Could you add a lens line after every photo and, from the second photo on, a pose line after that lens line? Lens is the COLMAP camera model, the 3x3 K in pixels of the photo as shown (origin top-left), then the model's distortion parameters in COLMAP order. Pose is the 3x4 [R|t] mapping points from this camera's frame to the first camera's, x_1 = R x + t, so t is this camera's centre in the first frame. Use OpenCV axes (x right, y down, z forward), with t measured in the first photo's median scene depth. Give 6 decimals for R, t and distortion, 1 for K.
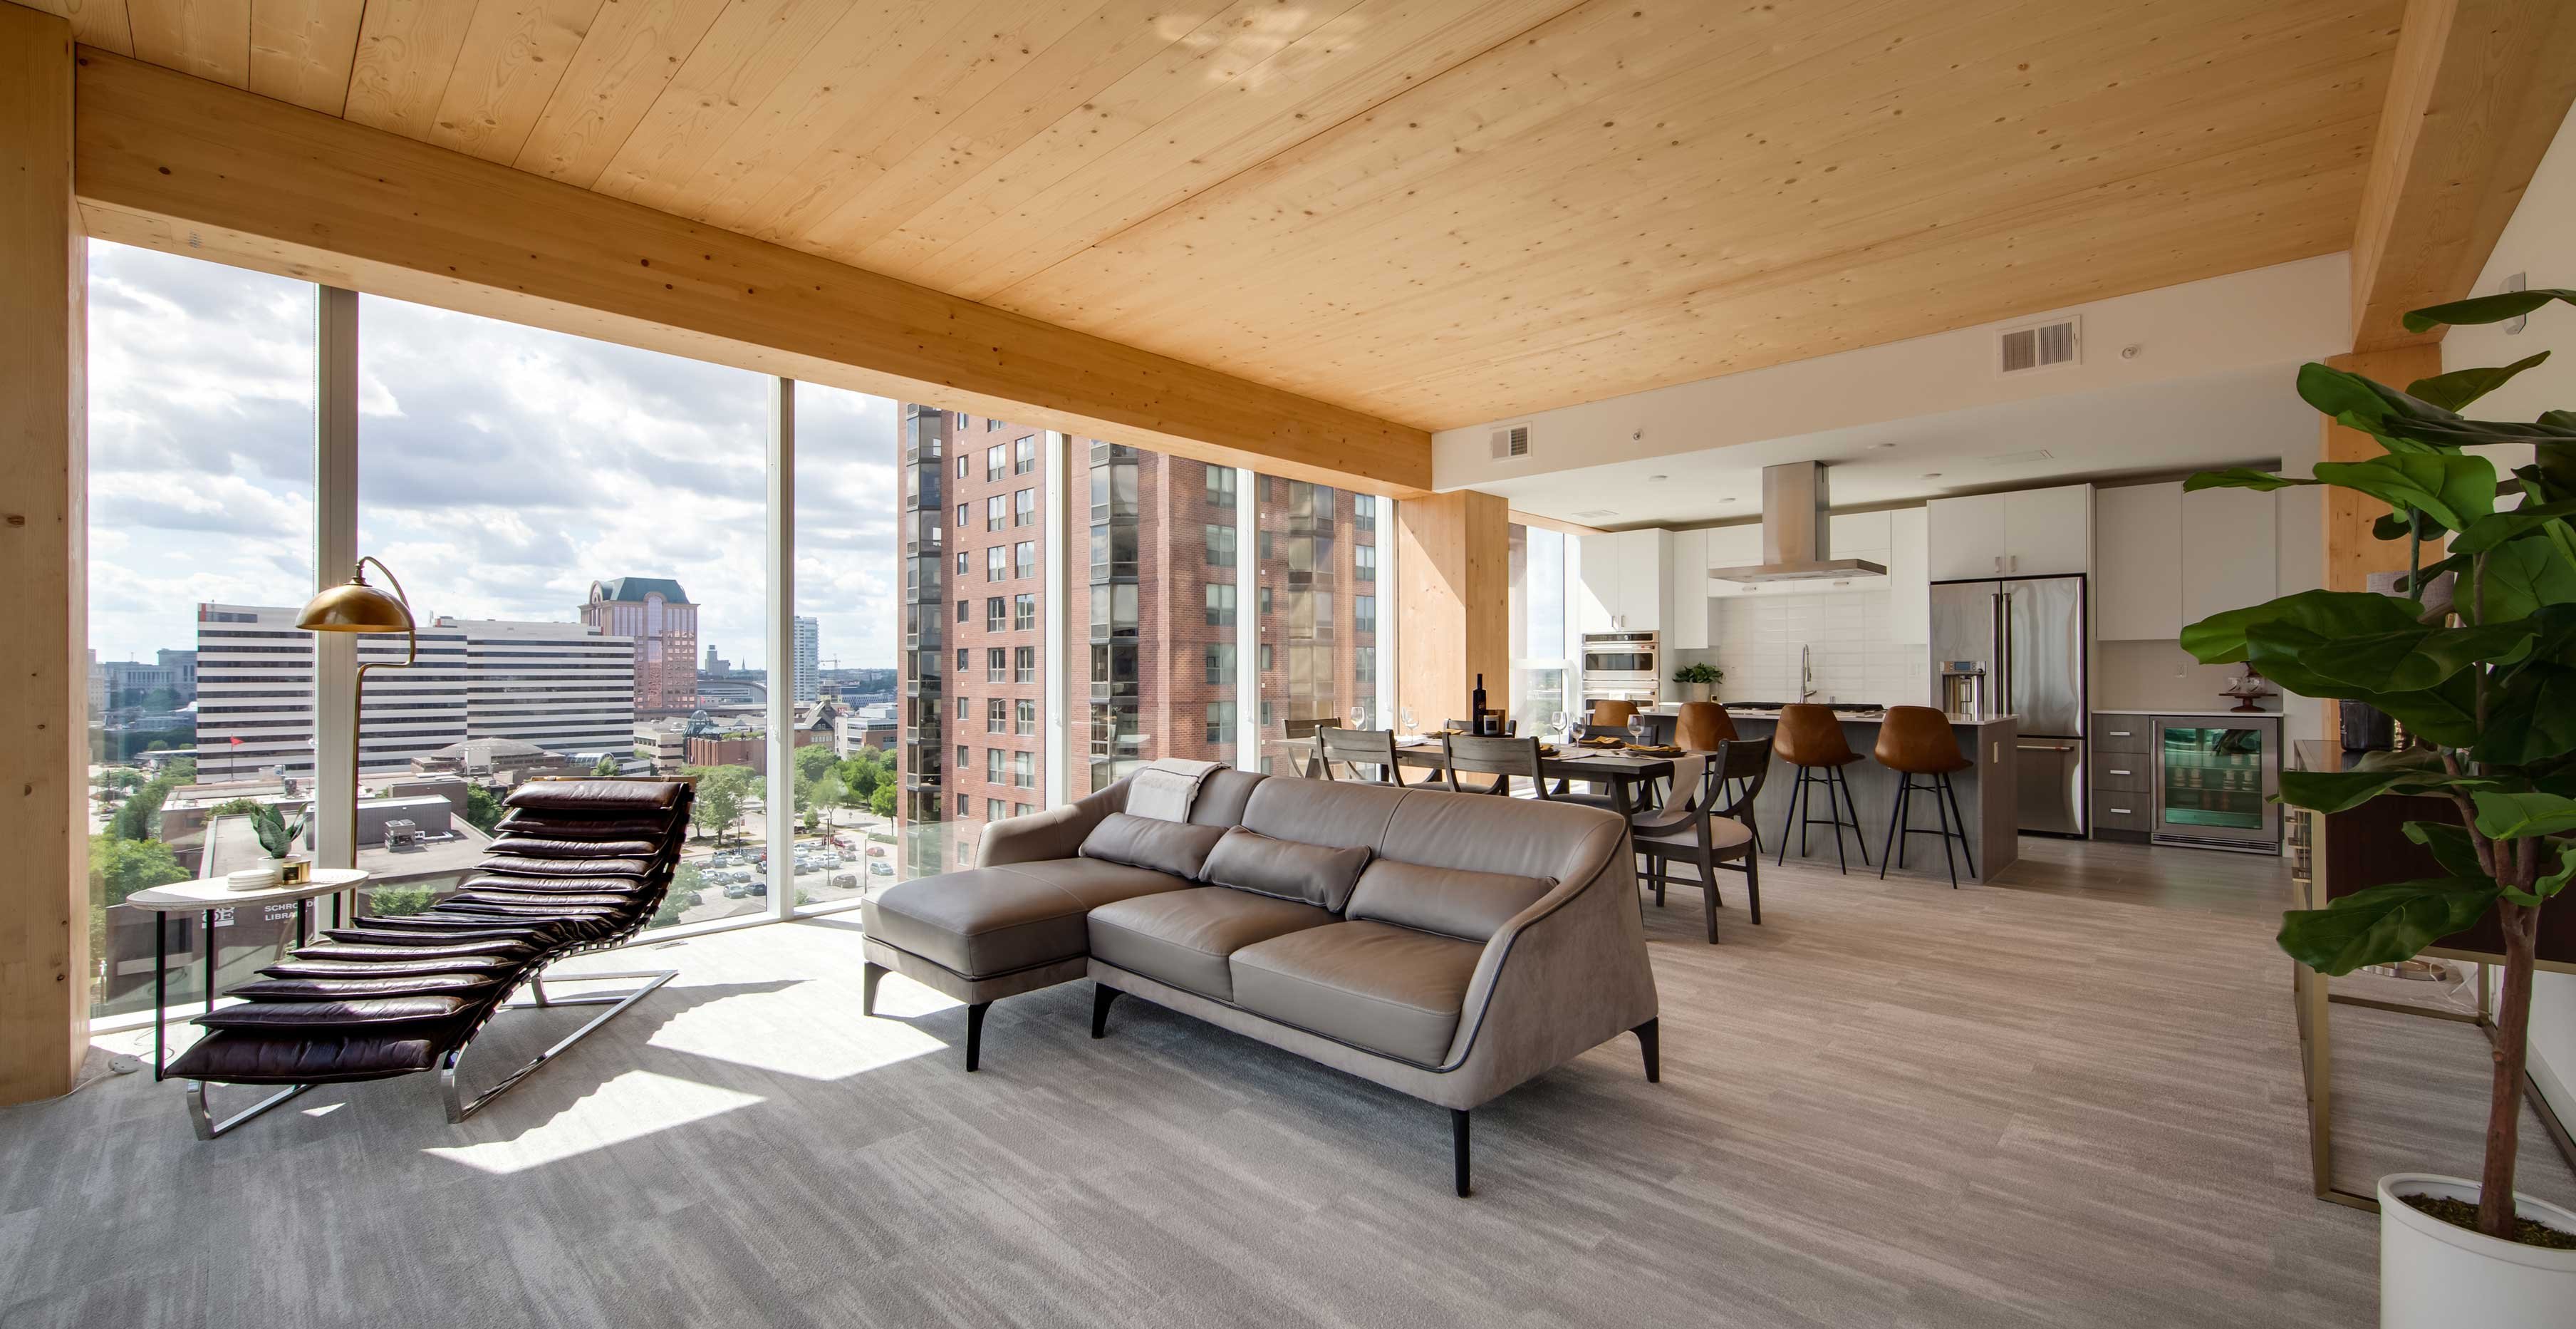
lens RADIAL K [[1023.6, 0, 1288.0], [0, 1023.6, 664.5], [0, 0, 1]] dist [-0.000520, -0.000050]
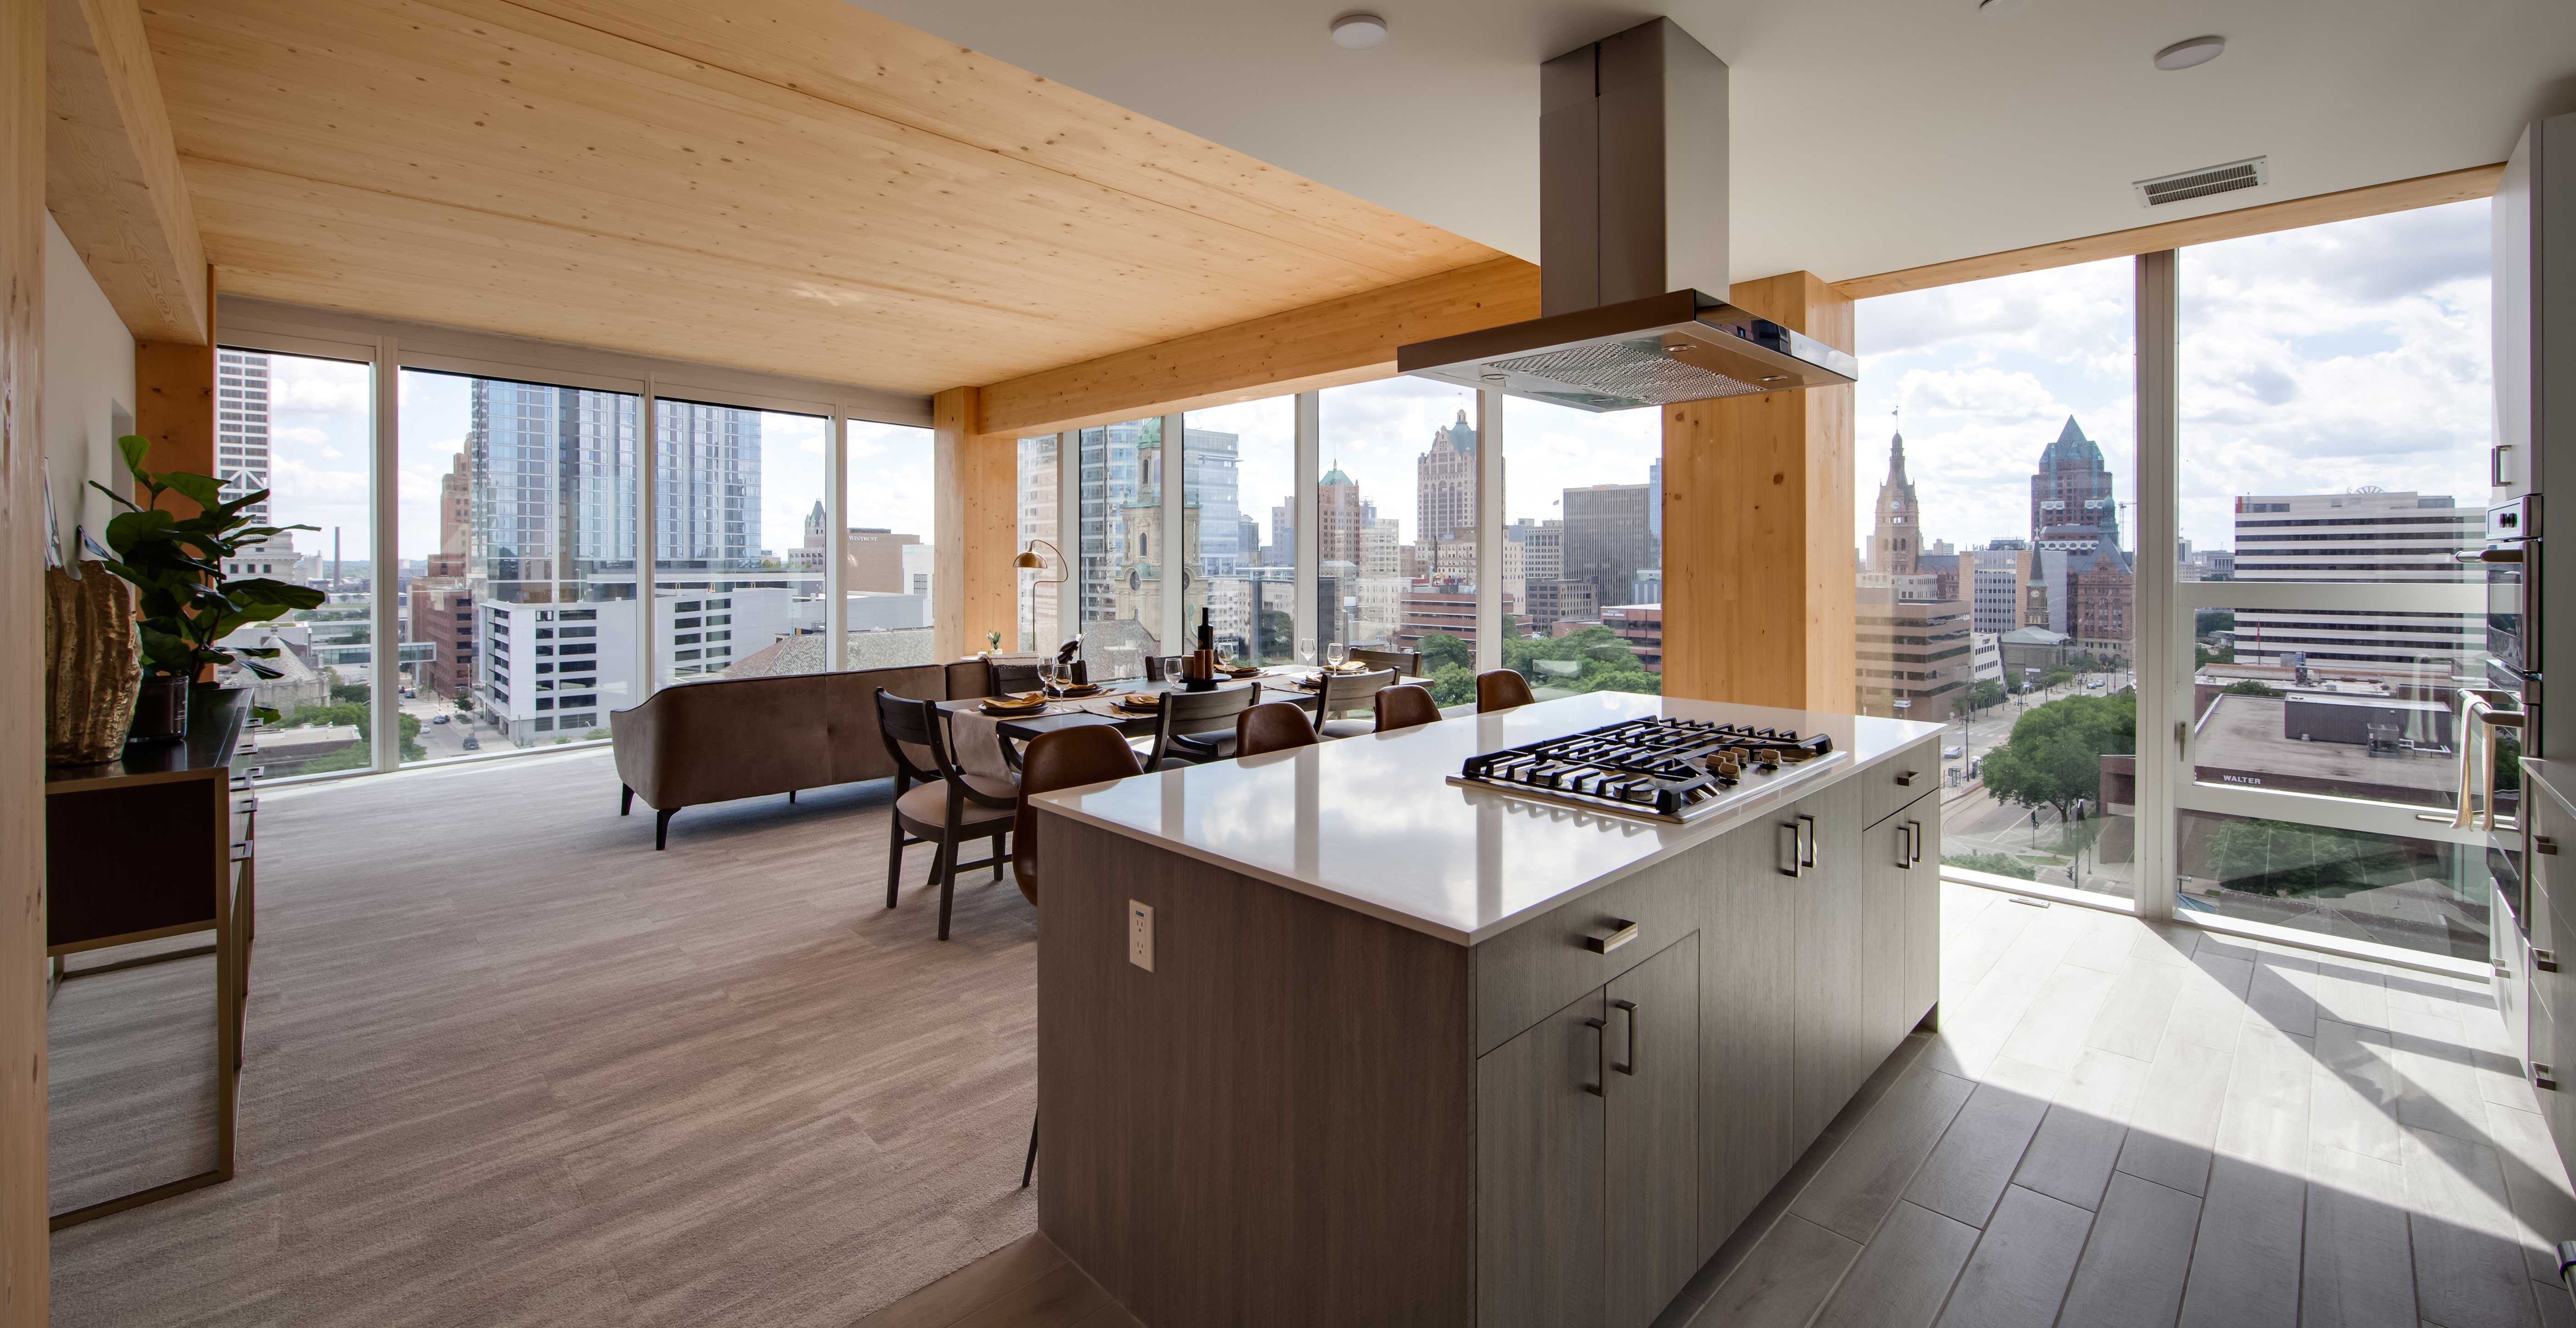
lens RADIAL K [[1018.4, 0, 1300.6], [0, 1018.4, 558.3], [0, 0, 1]] dist [-0.000422, -0.000033]
pose [[-0.026250, -0.001907, -0.999654, 1.075329], [0.009120, 0.999956, -0.002147, -0.030084], [0.999614, -0.009173, -0.026231, 1.131160]]
